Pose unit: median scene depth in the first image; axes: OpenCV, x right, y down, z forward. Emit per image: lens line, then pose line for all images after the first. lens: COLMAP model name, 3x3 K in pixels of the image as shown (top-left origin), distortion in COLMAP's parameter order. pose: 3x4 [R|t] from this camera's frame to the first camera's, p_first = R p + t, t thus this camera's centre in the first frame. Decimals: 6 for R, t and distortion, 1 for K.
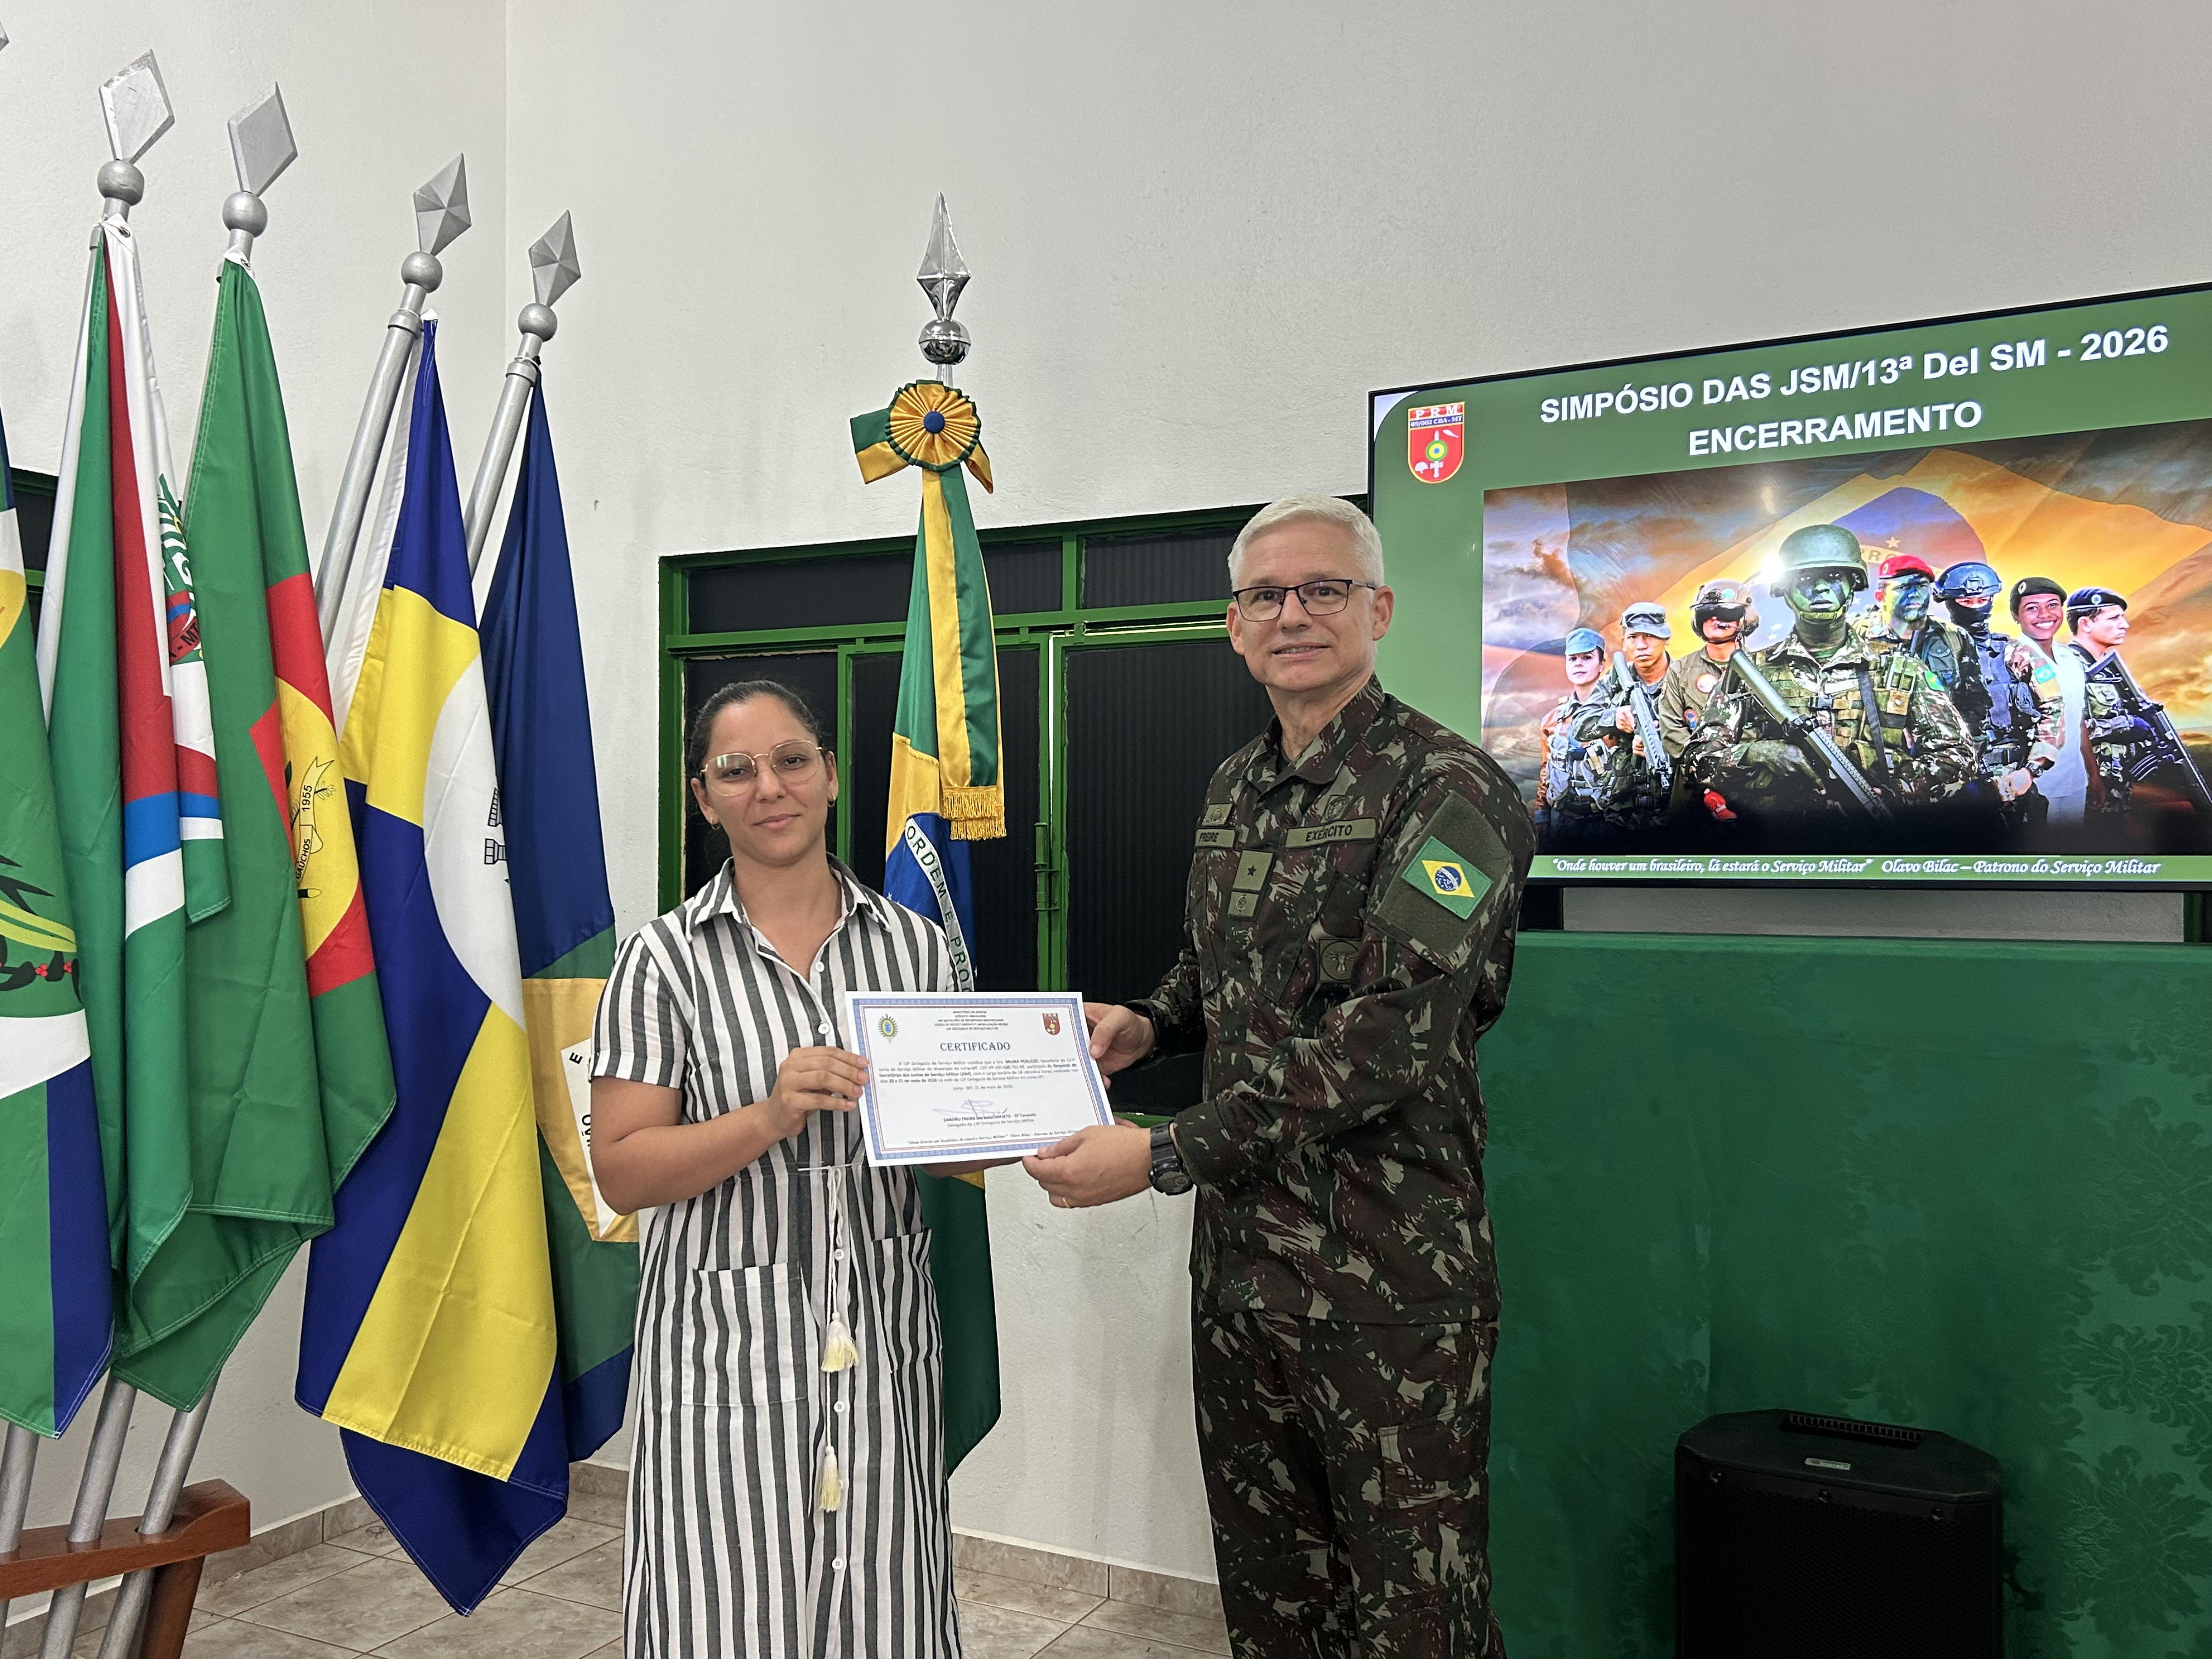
lens RADIAL K [[1881.2, 0, 1084.9], [0, 1881.2, 851.0], [0, 0, 1]] dist [0.031230, -0.031255]
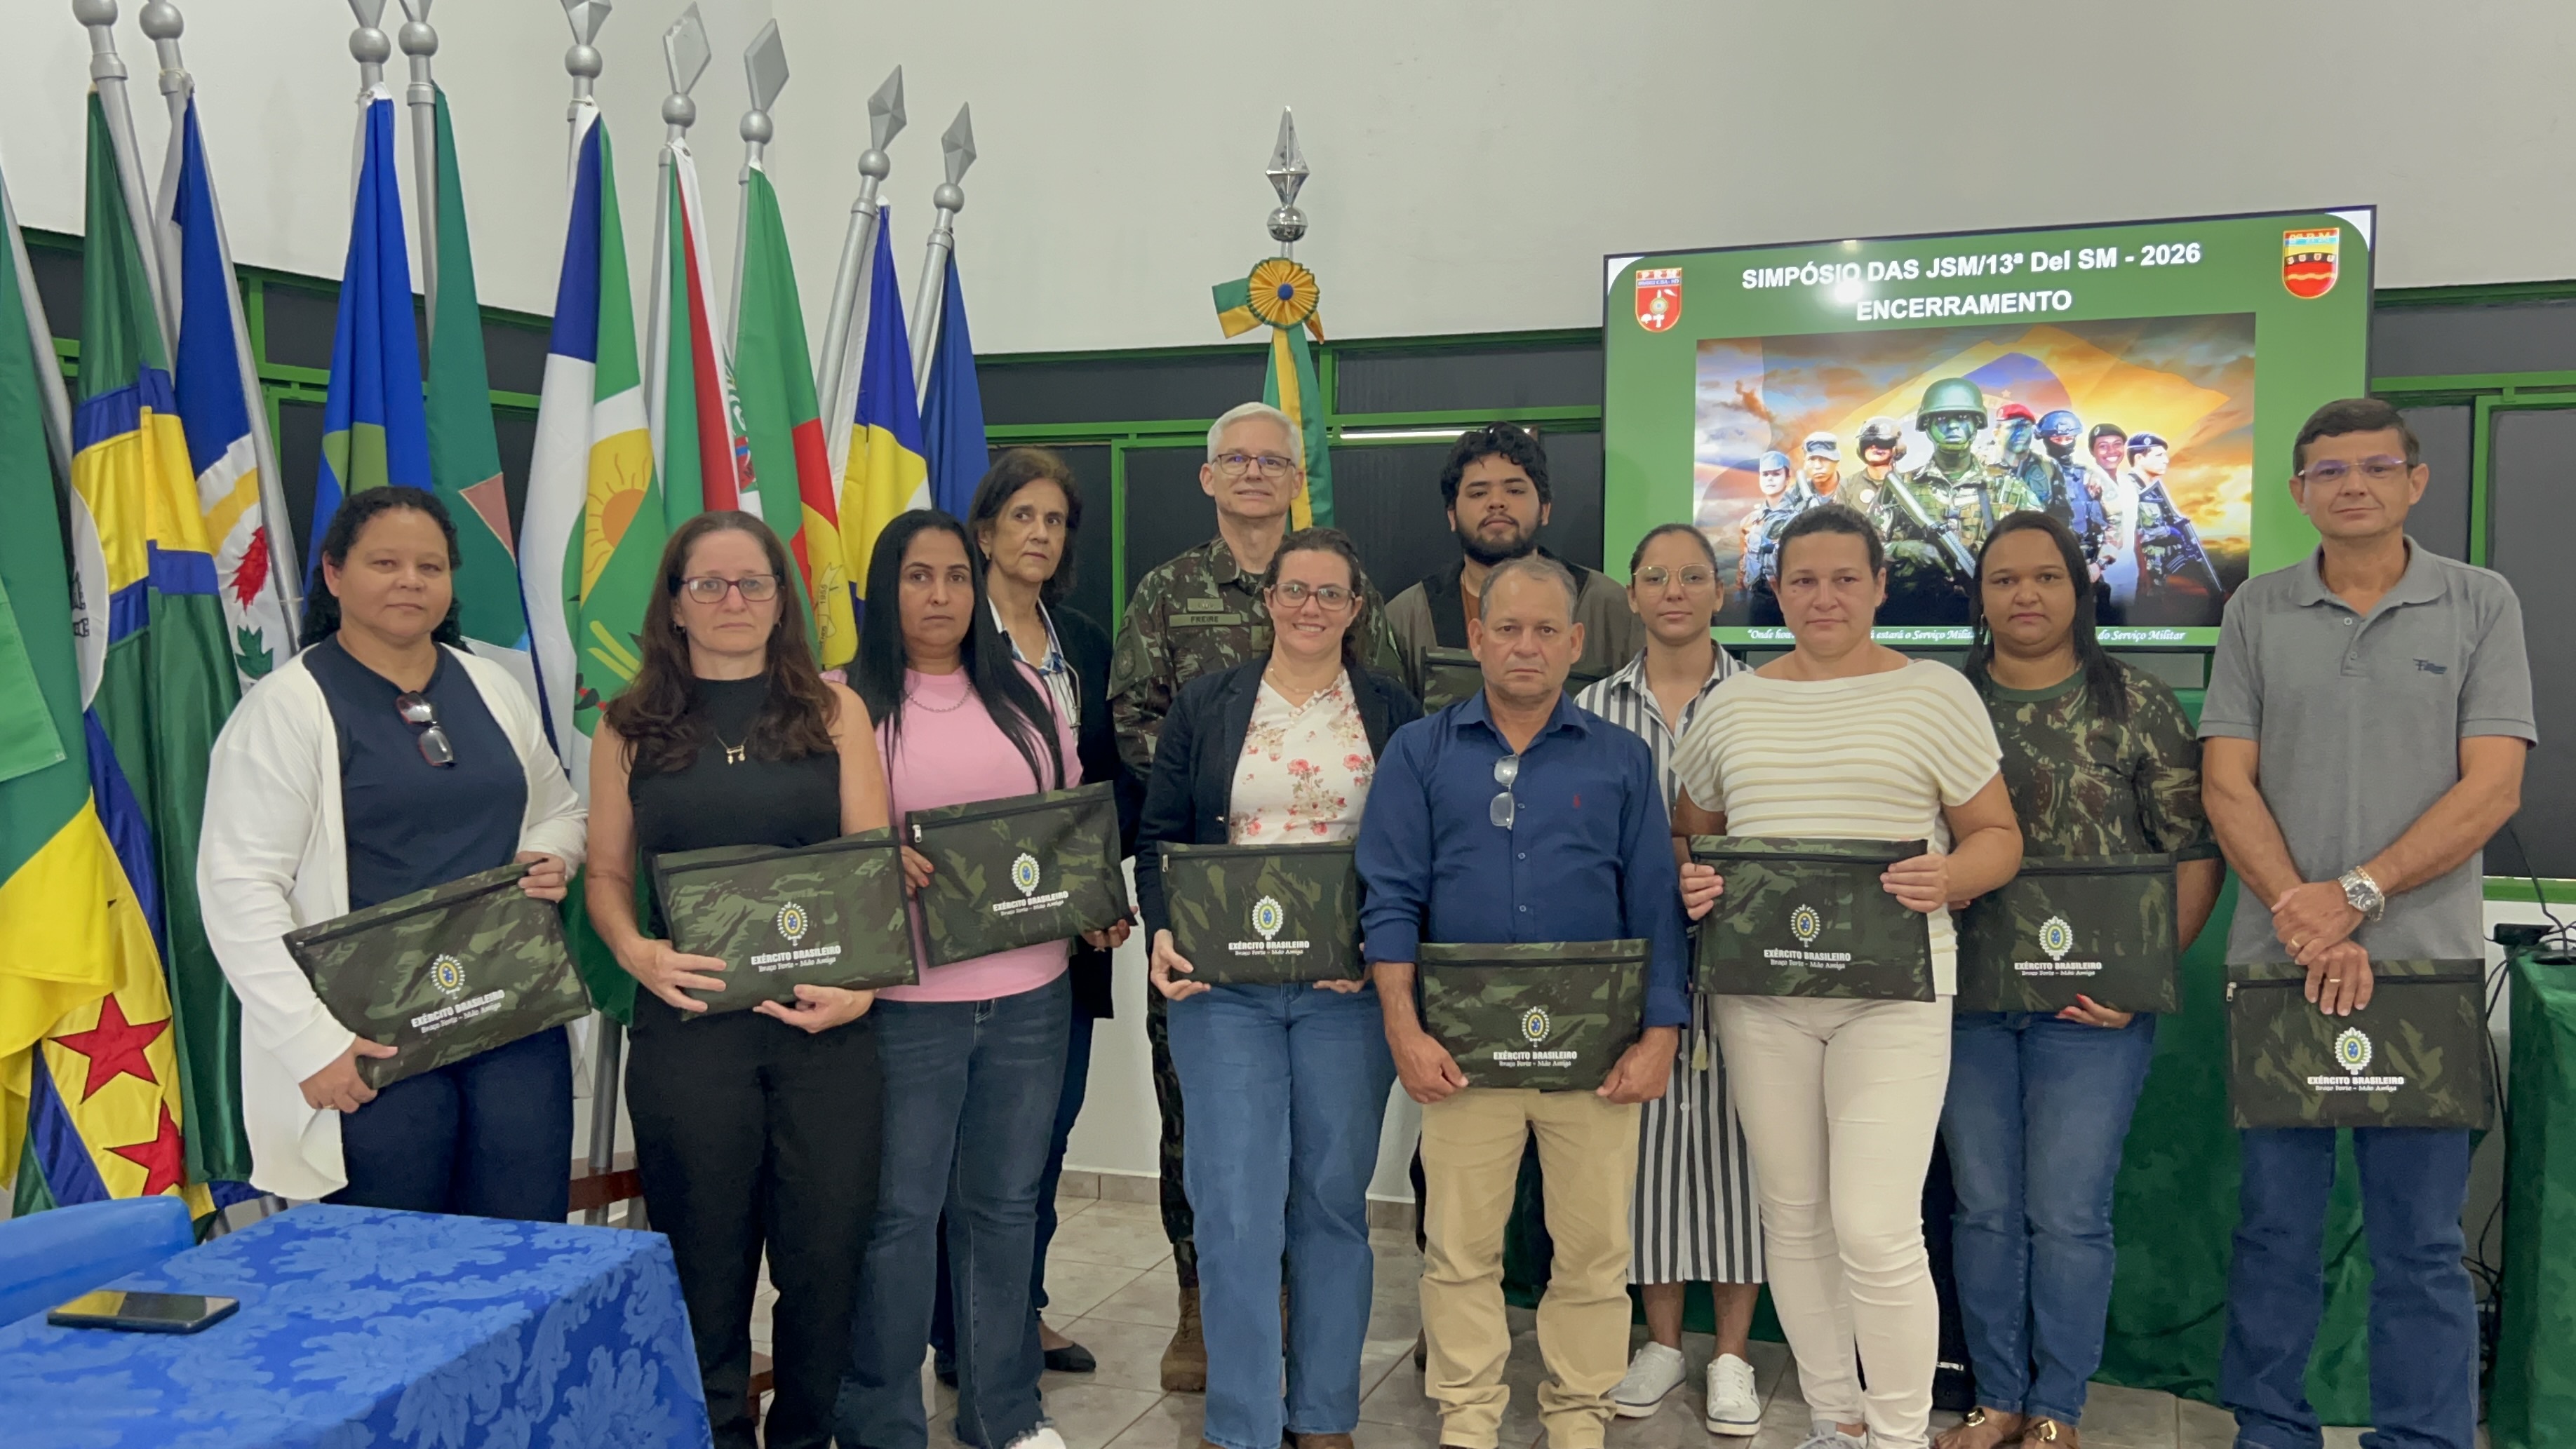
lens RADIAL K [[2280.3, 0, 1262.3], [0, 2280.3, 769.5], [0, 0, 1]] dist [0.049451, -0.082109]
pose [[0.993694, -0.015895, 0.110993, -0.277715], [0.006485, 0.996391, 0.084635, -0.037149], [-0.111938, -0.083381, 0.990211, -0.565846]]
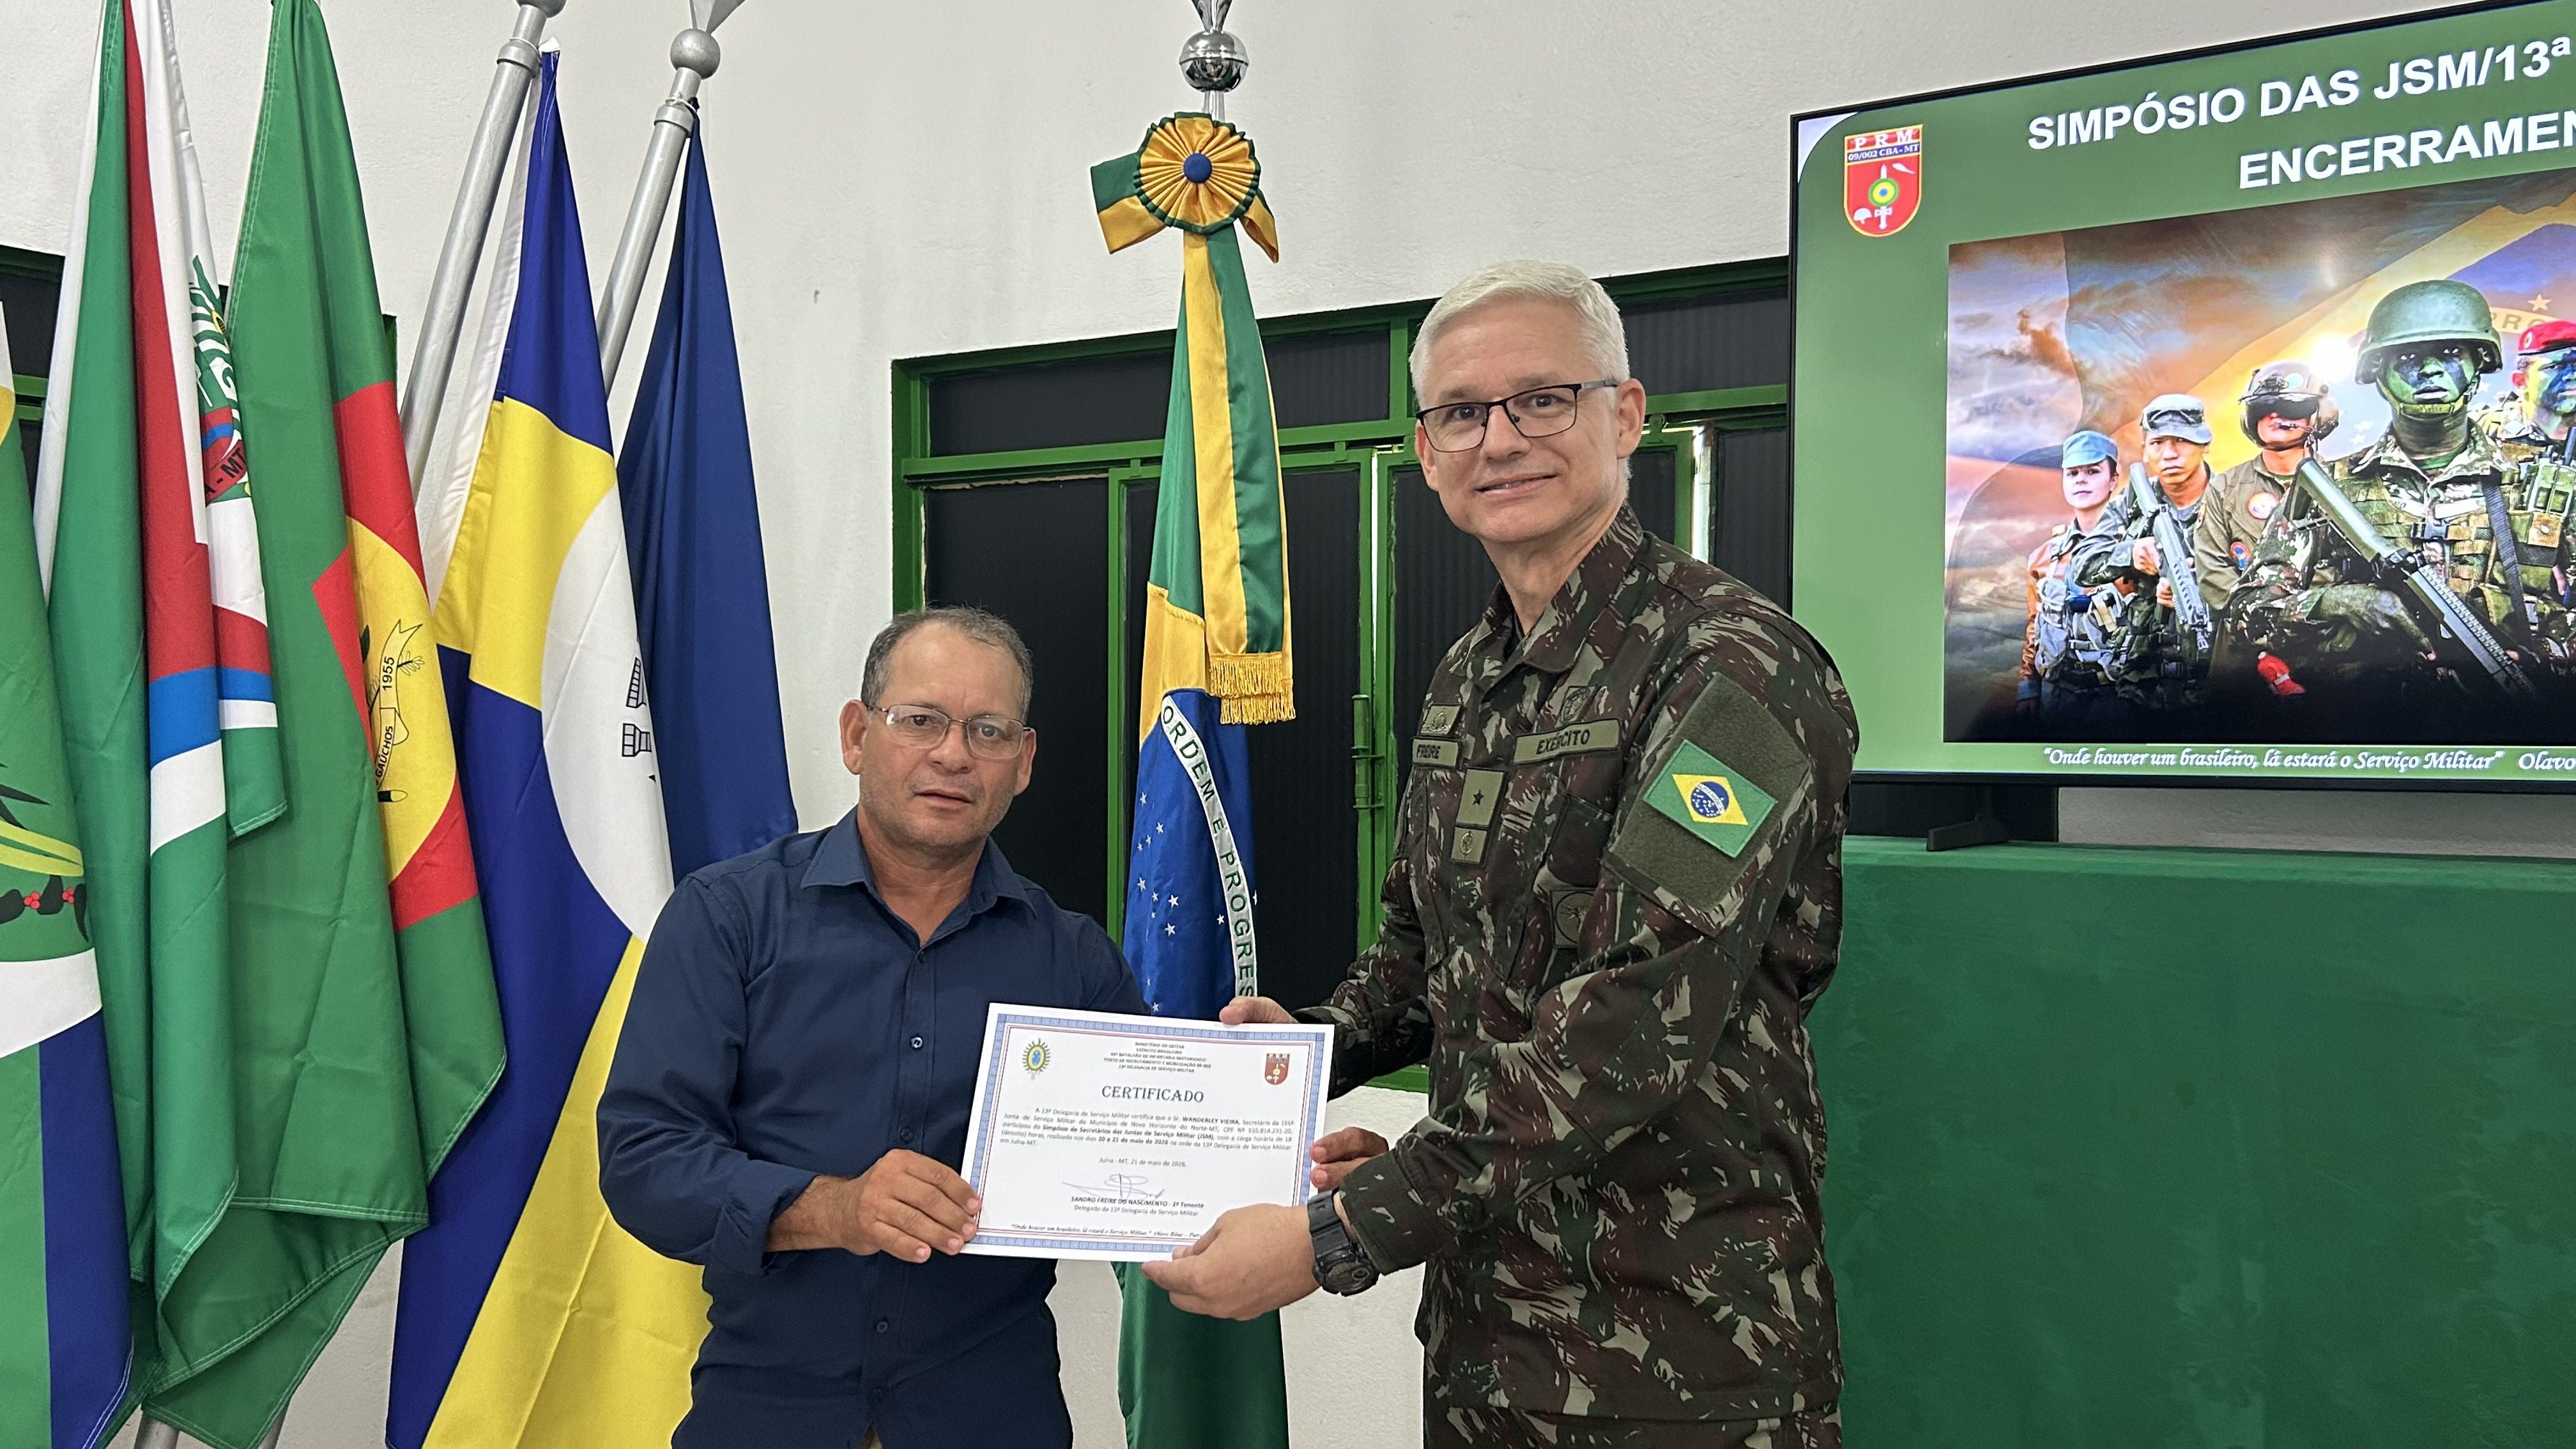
lens RADIAL K [[2182.0, 0, 1277.8], [0, 2182.0, 754.1], [0, 0, 1]] dist [0.024274, -0.026367]
pose [[0.995699, -0.000100, -0.092652, 0.033127], [0.002062, 0.999776, 0.021084, -0.012595], [0.092629, -0.021184, 0.995475, 0.133587]]
